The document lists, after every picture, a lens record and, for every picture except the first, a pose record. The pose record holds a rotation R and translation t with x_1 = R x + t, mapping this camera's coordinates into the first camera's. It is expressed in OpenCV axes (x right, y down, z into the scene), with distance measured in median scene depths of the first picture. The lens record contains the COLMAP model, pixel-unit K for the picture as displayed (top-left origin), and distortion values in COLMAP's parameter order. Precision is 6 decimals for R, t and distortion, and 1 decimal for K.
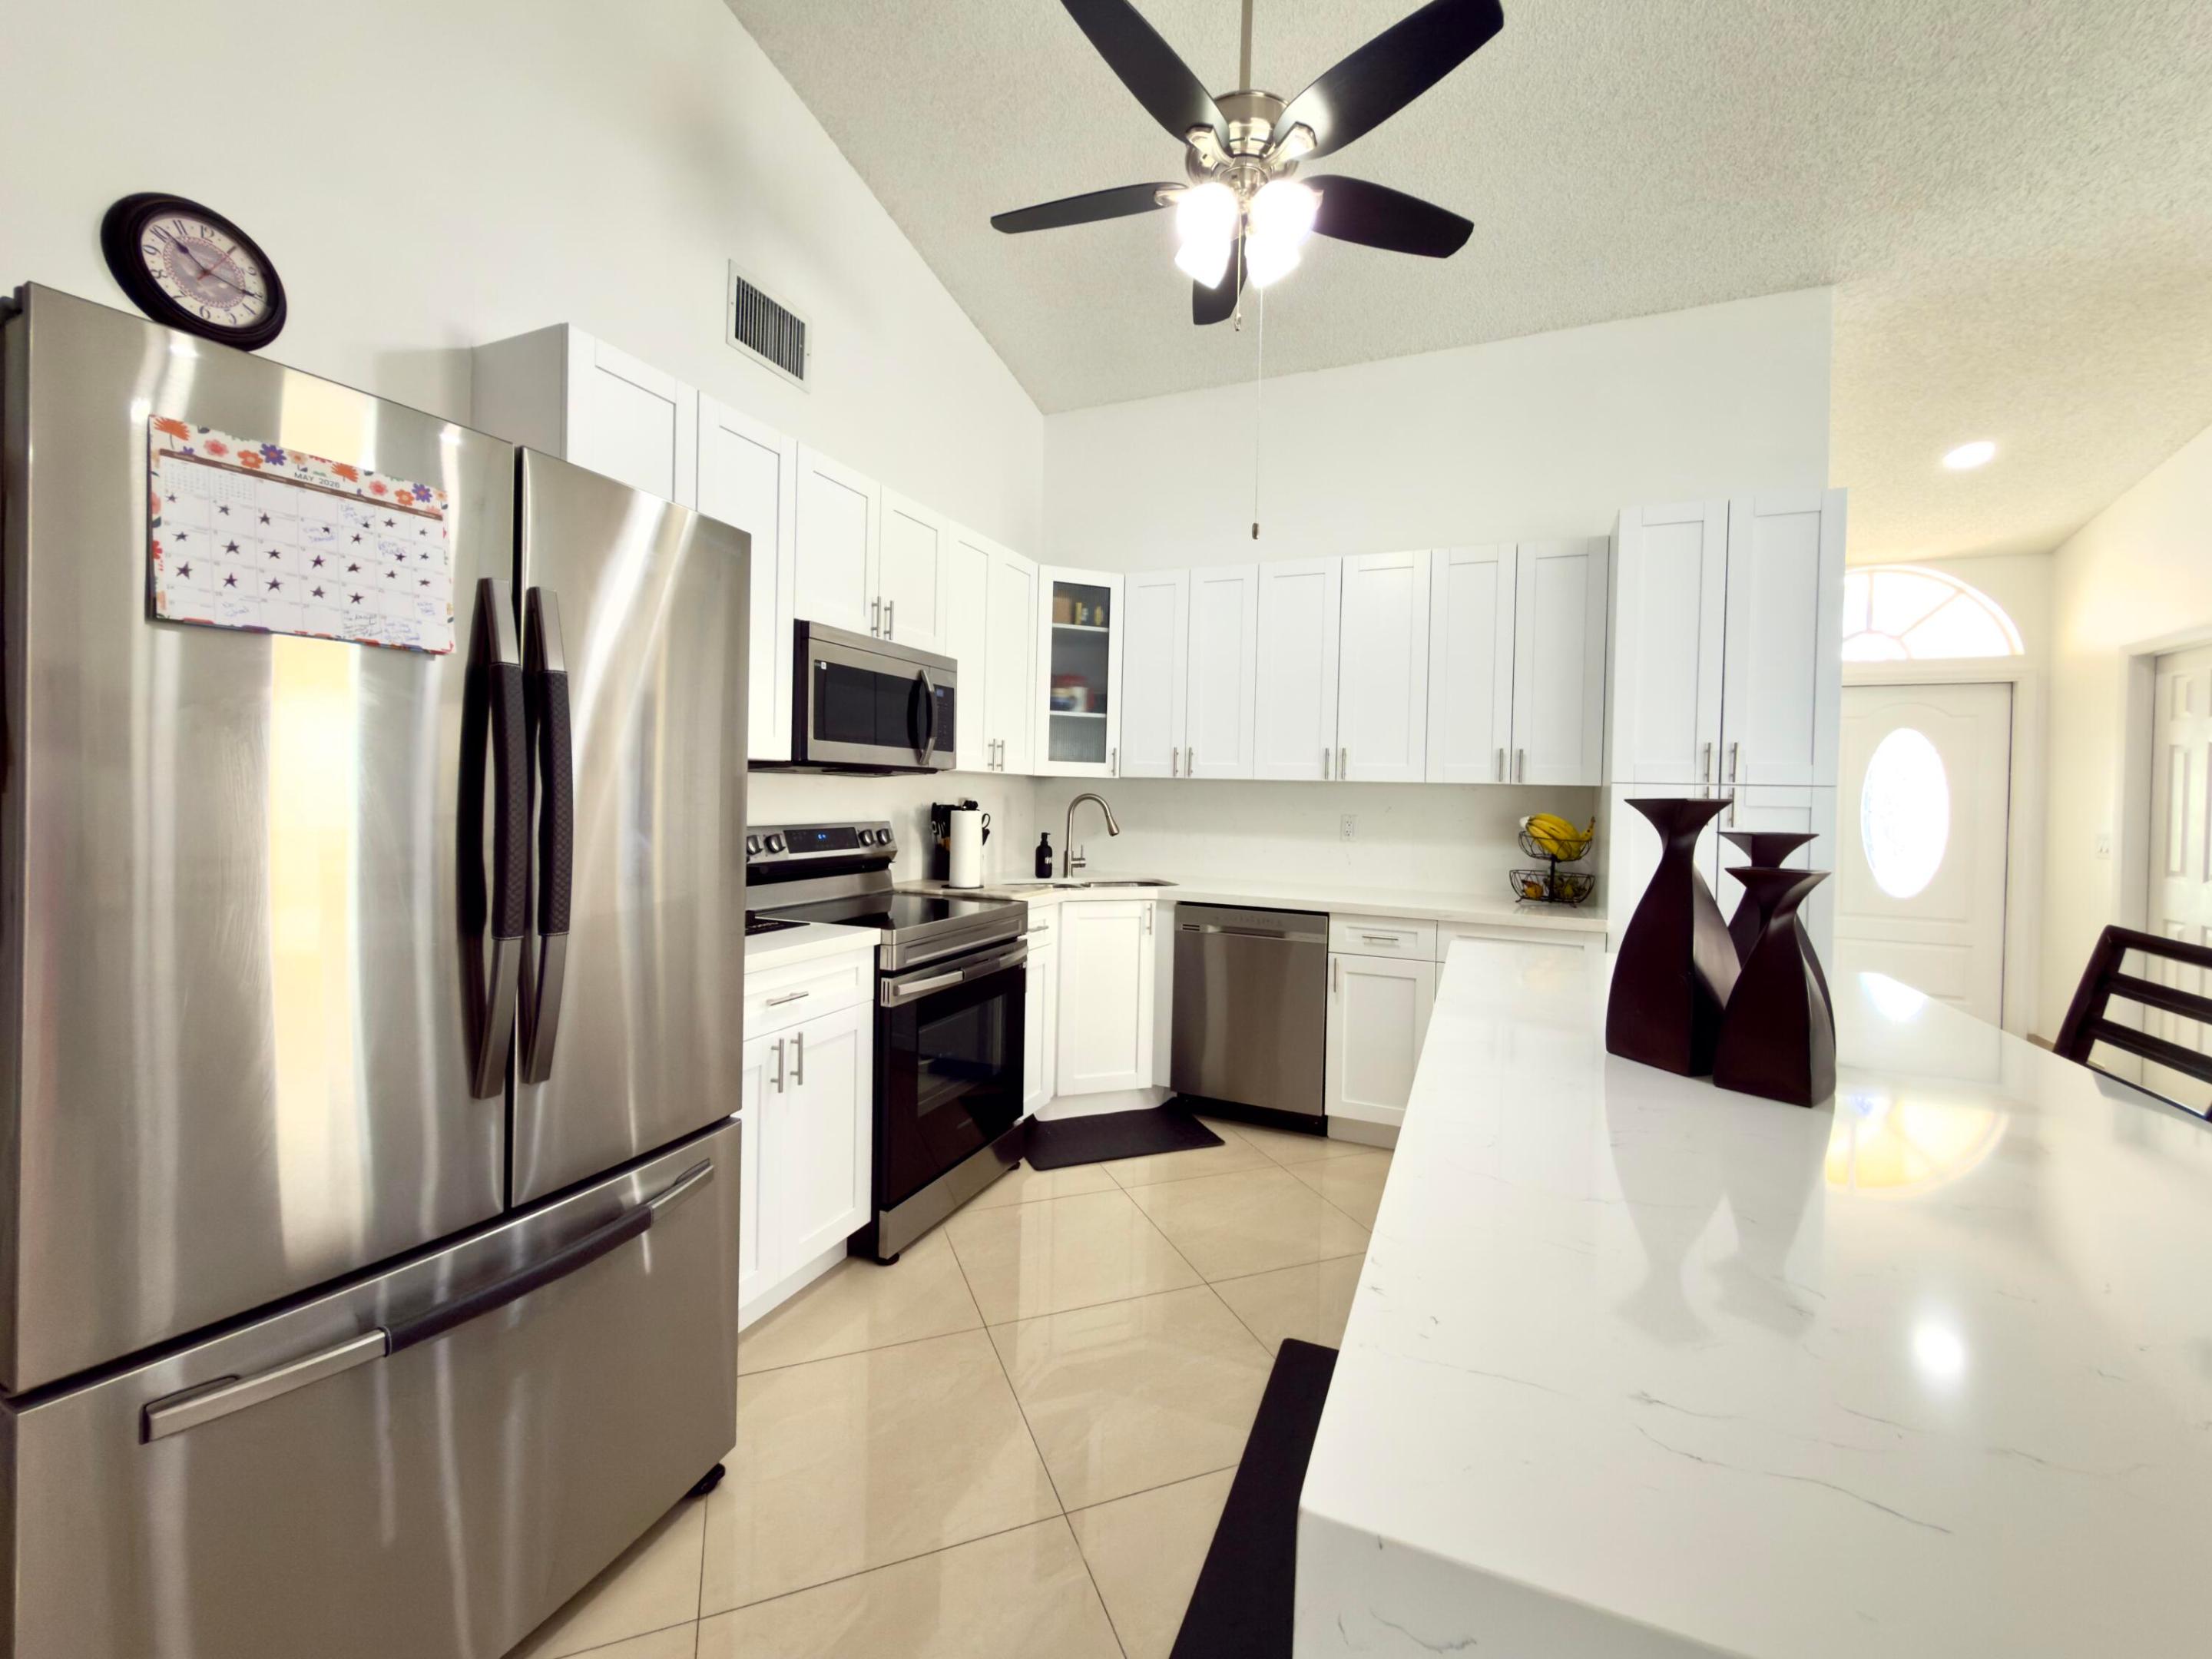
lens RADIAL K [[889.7, 0, 1099.0], [0, 889.7, 805.0], [0, 0, 1]] dist [-0.000588, 0.000355]
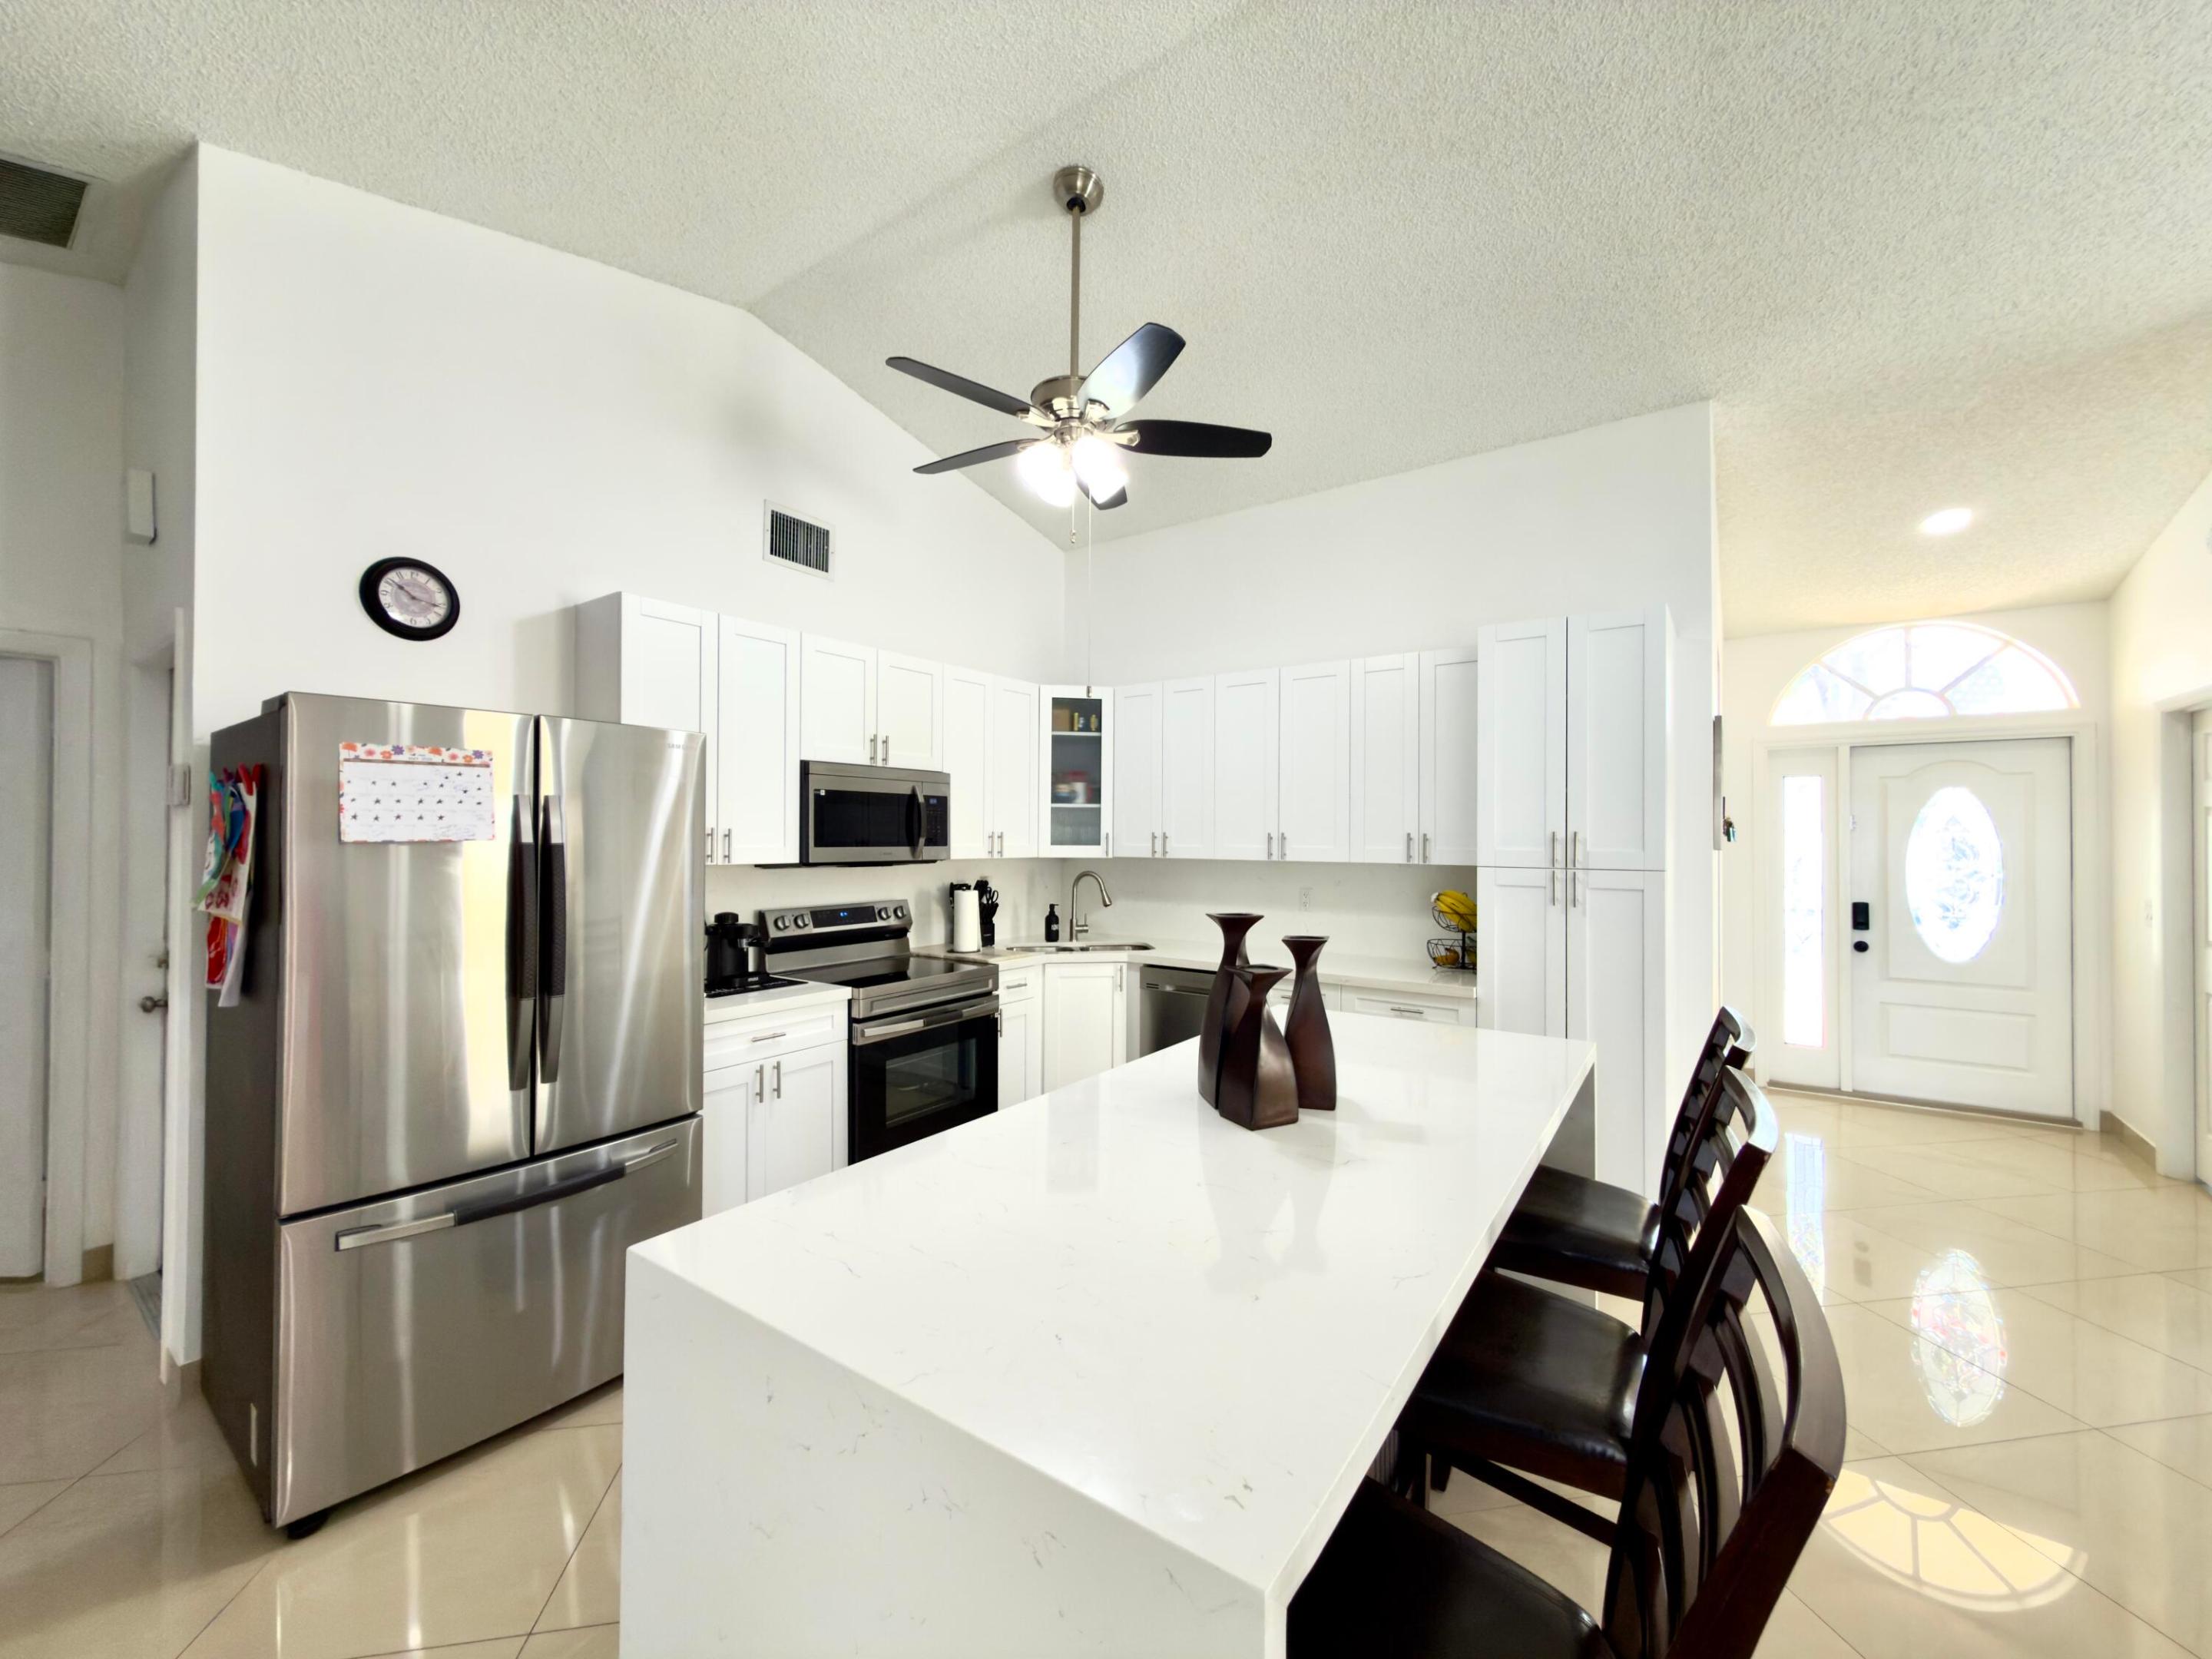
lens RADIAL K [[889.7, 0, 1112.3], [0, 889.7, 826.9], [0, 0, 1]] dist [-0.000588, 0.000355]
pose [[0.980614, -0.021454, -0.194773, 0.300318], [0.015777, 0.999406, -0.030649, -0.041886], [0.195315, 0.026981, 0.980369, -0.189200]]
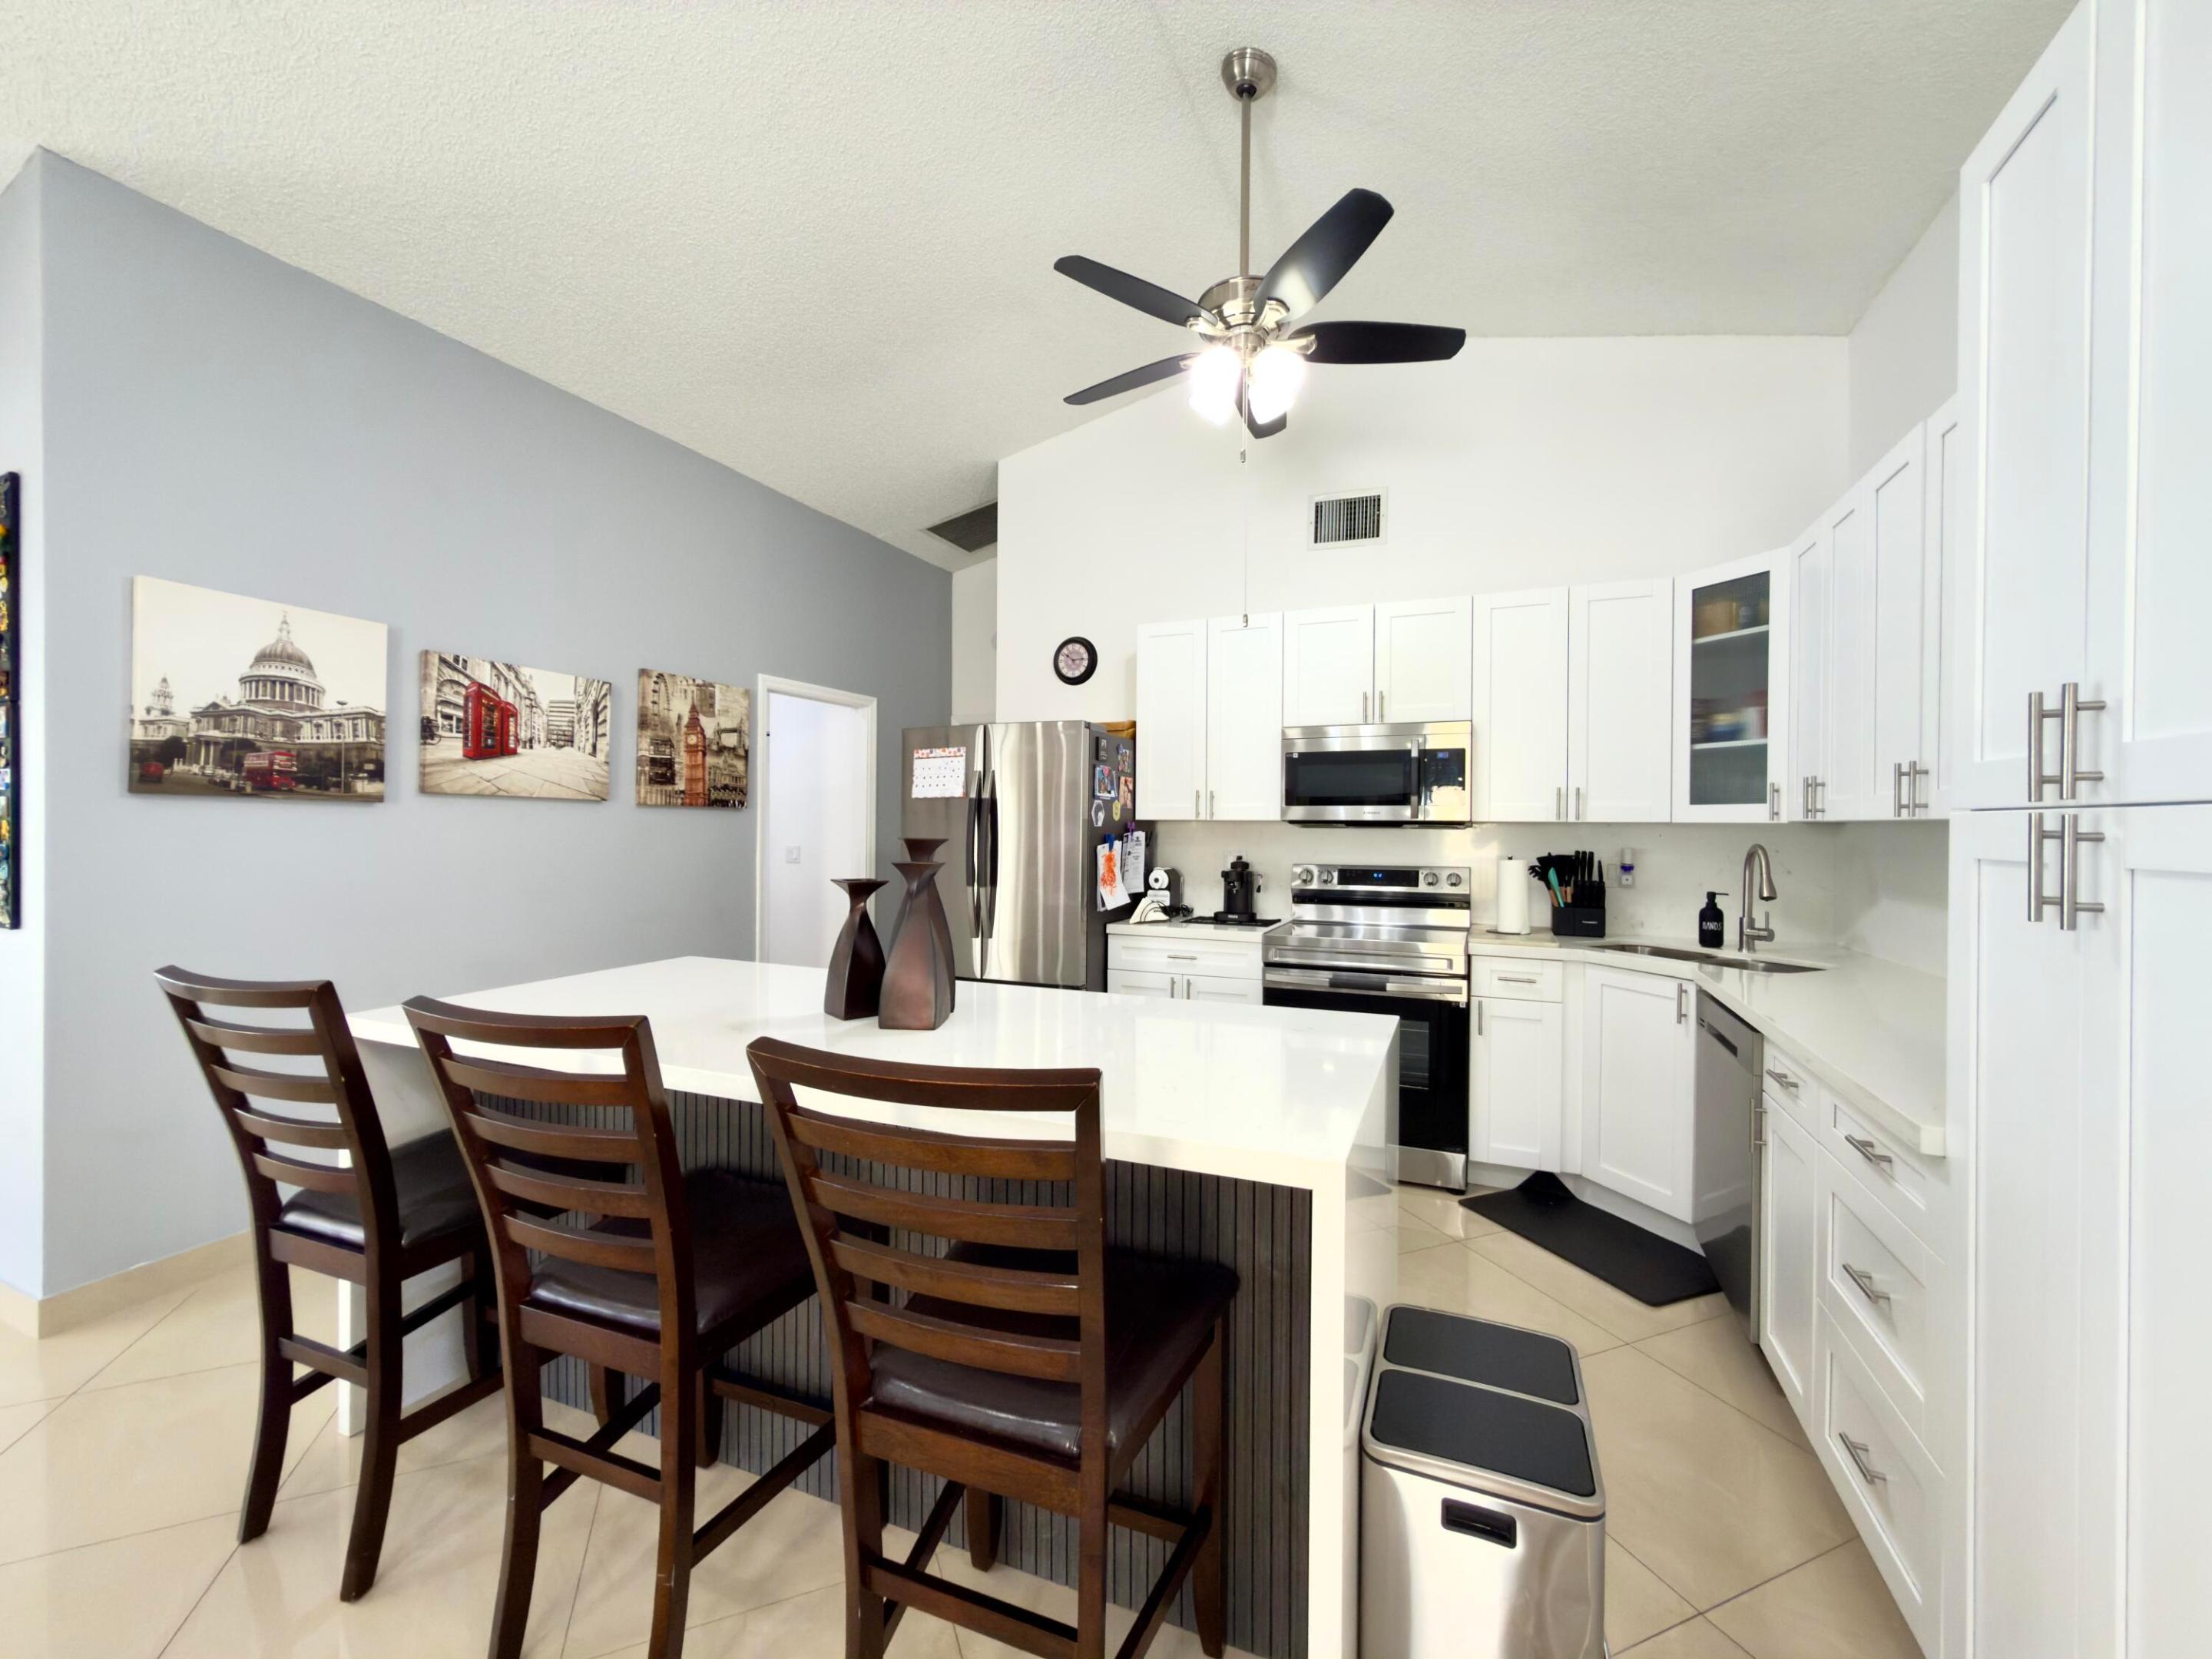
lens RADIAL K [[889.7, 0, 1104.7], [0, 889.7, 825.1], [0, 0, 1]] dist [-0.000588, 0.000355]
pose [[0.008561, -0.023651, -0.999684, 0.886840], [-0.021189, 0.999491, -0.023828, 0.000966], [0.999739, 0.021387, 0.008056, 0.518732]]
